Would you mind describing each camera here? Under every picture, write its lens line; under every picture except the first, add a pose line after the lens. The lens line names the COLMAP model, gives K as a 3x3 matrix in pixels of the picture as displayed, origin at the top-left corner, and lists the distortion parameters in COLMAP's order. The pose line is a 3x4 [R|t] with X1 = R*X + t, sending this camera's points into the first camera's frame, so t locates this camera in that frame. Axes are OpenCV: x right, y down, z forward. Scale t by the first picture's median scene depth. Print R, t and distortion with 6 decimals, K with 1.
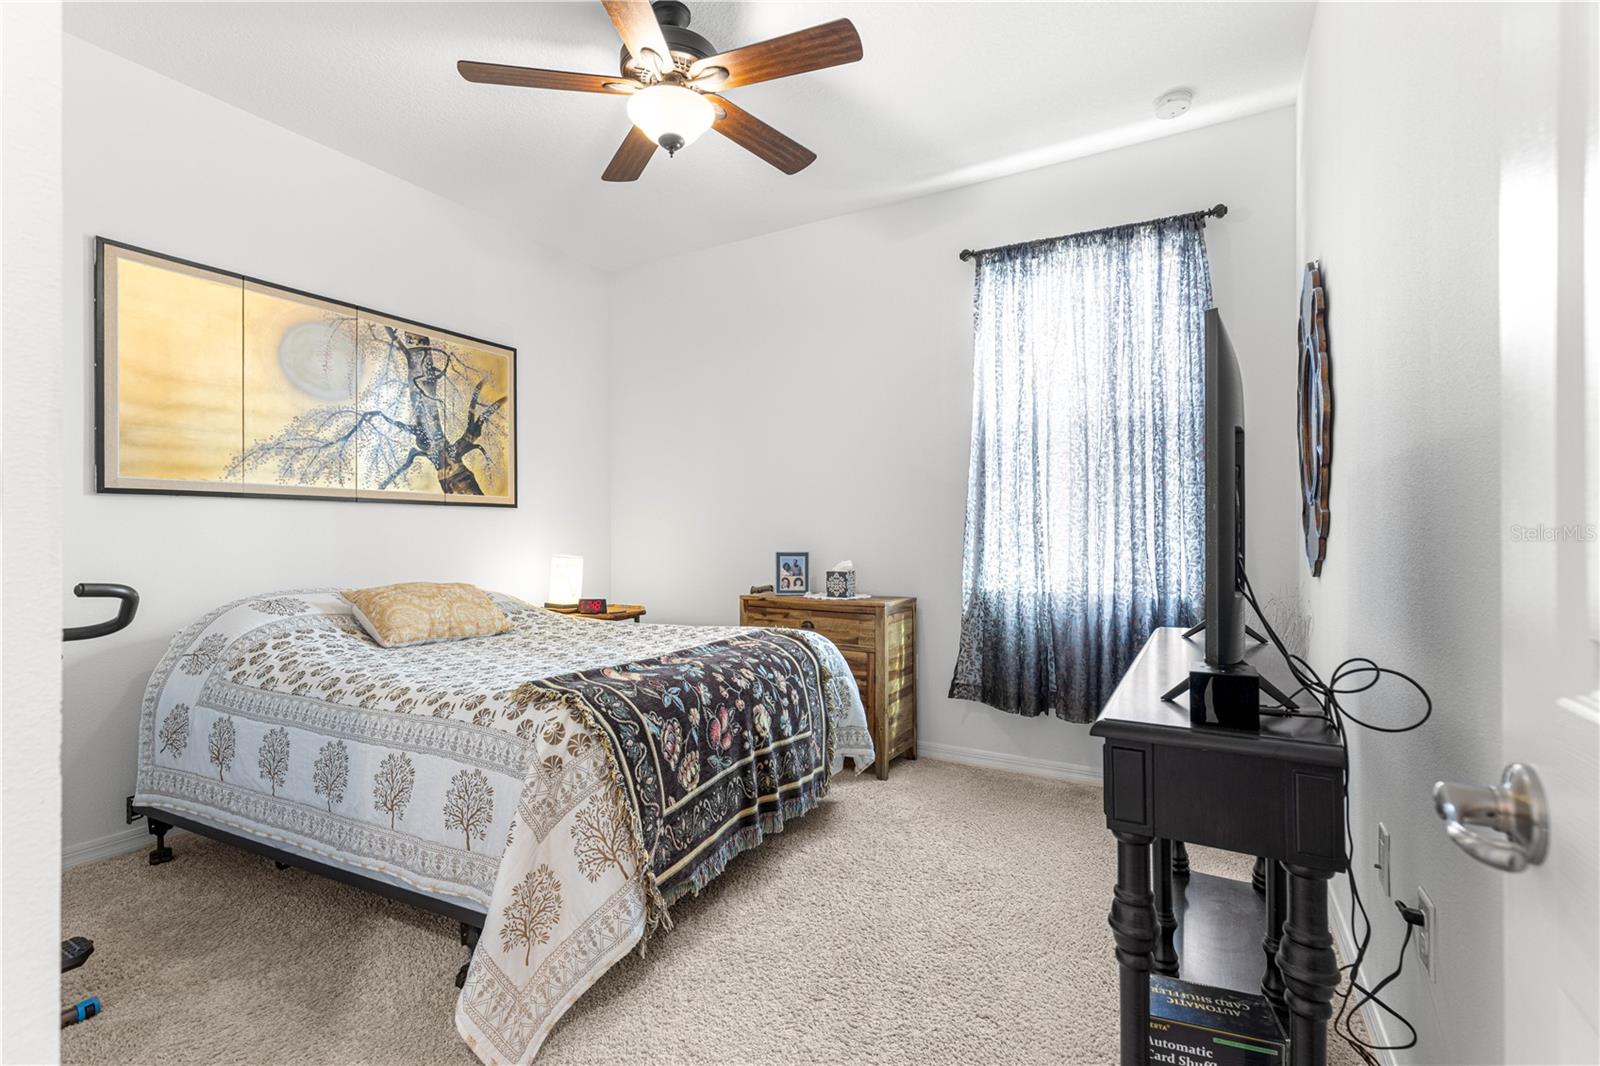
lens RADIAL K [[720.3, 0, 792.6], [0, 720.3, 531.0], [0, 0, 1]] dist [0.009123, -0.000005]
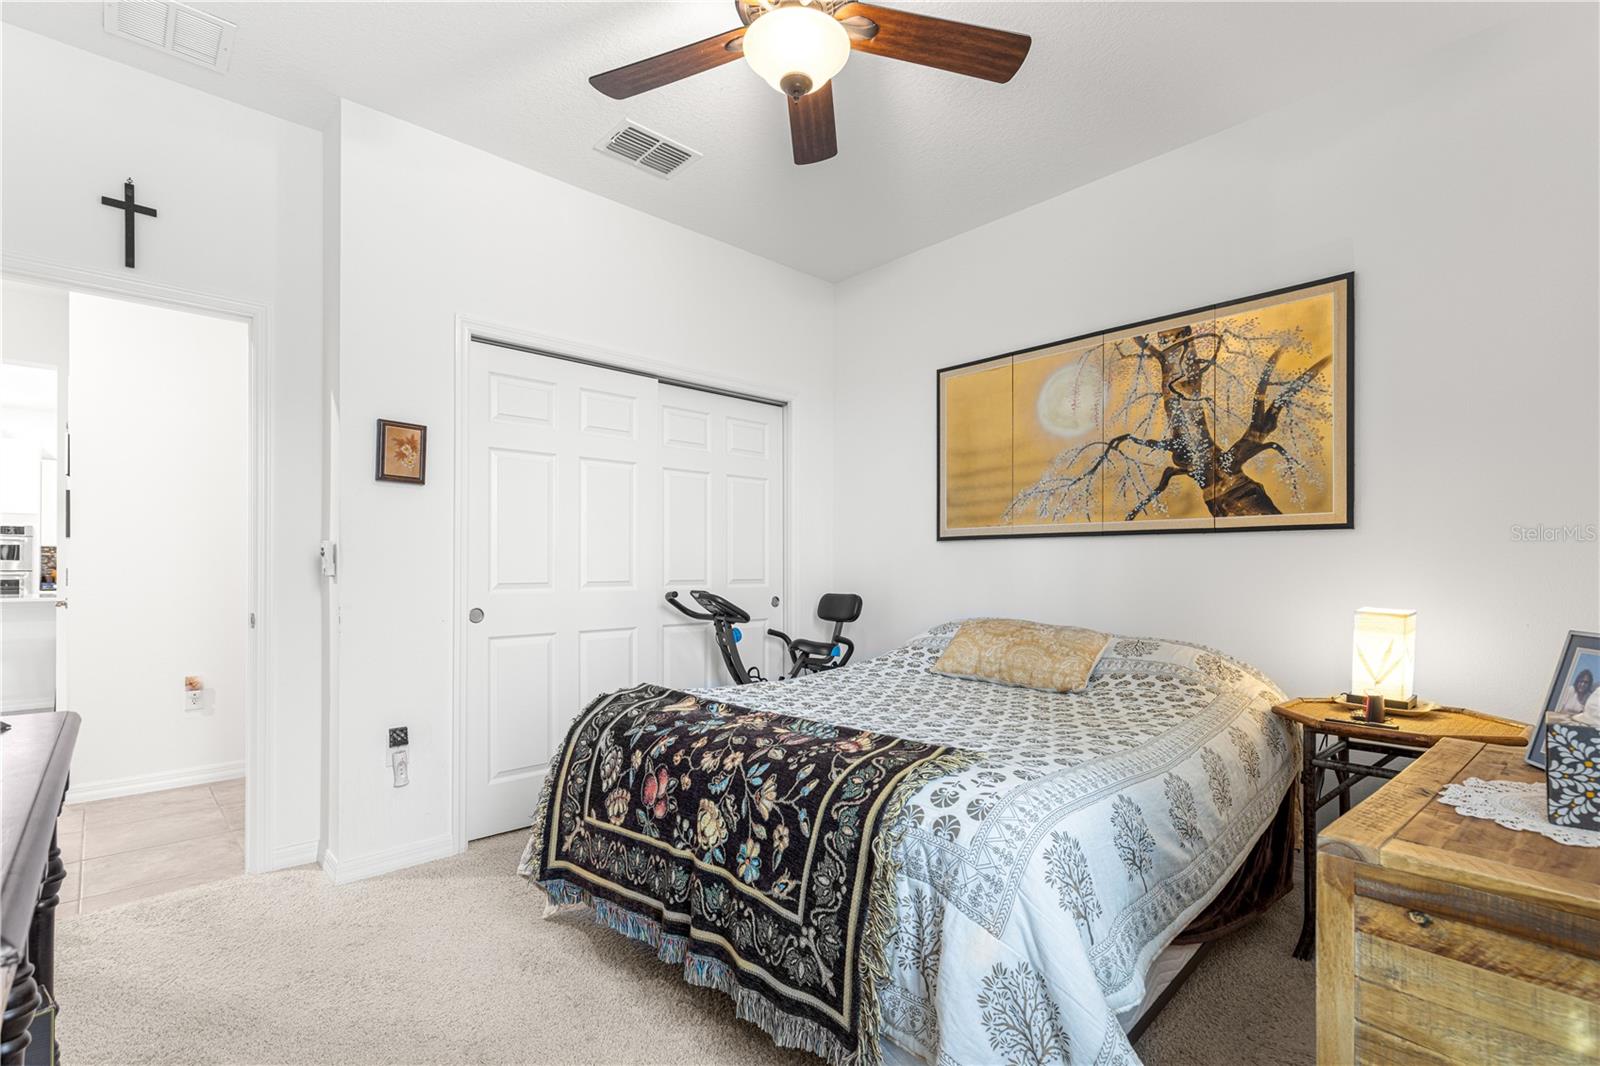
lens RADIAL K [[738.5, 0, 797.1], [0, 738.5, 567.4], [0, 0, 1]] dist [0.000153, -0.000106]
pose [[-0.290906, 0.000803, -0.956751, 0.421344], [0.001601, 0.999999, 0.000353, 0.000414], [0.956750, -0.001429, -0.290907, 0.841954]]
